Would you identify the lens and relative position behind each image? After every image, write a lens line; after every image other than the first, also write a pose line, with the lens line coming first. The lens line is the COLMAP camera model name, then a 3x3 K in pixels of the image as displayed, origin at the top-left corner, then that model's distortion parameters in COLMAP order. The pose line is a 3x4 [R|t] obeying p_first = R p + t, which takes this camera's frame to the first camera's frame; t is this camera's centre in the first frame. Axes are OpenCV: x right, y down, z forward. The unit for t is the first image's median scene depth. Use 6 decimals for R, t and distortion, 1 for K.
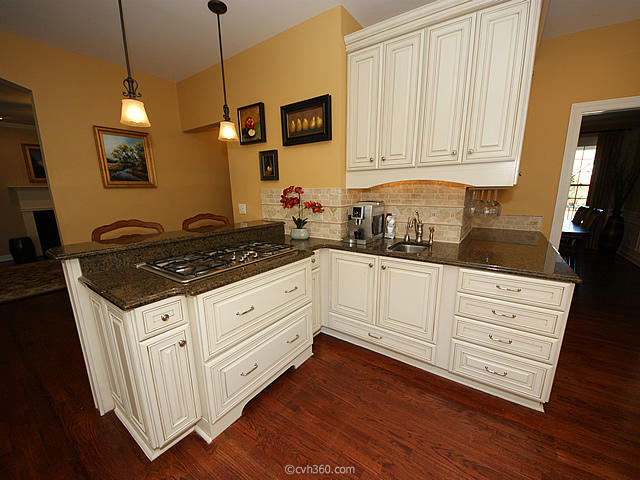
lens RADIAL K [[257.9, 0, 320.7], [0, 257.9, 248.4], [0, 0, 1]] dist [0.059808, -0.039580]
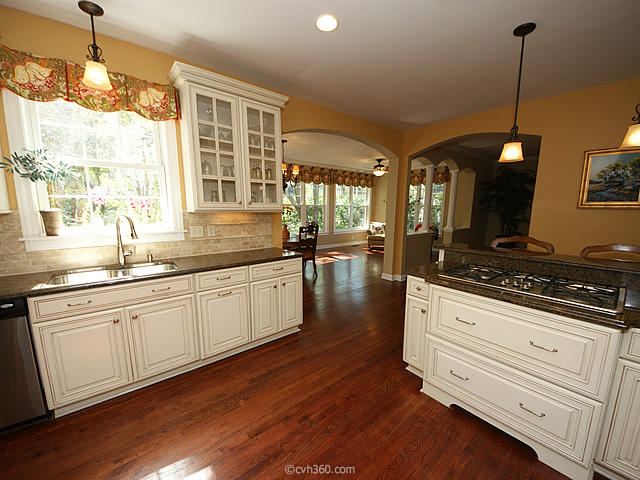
lens RADIAL K [[256.5, 0, 321.9], [0, 256.5, 247.9], [0, 0, 1]] dist [0.019514, -0.015924]
pose [[-0.259780, 0.159488, -0.952406, 0.472983], [-0.214592, 0.952072, 0.217964, -0.089425], [0.941523, 0.261001, -0.213105, 0.318183]]
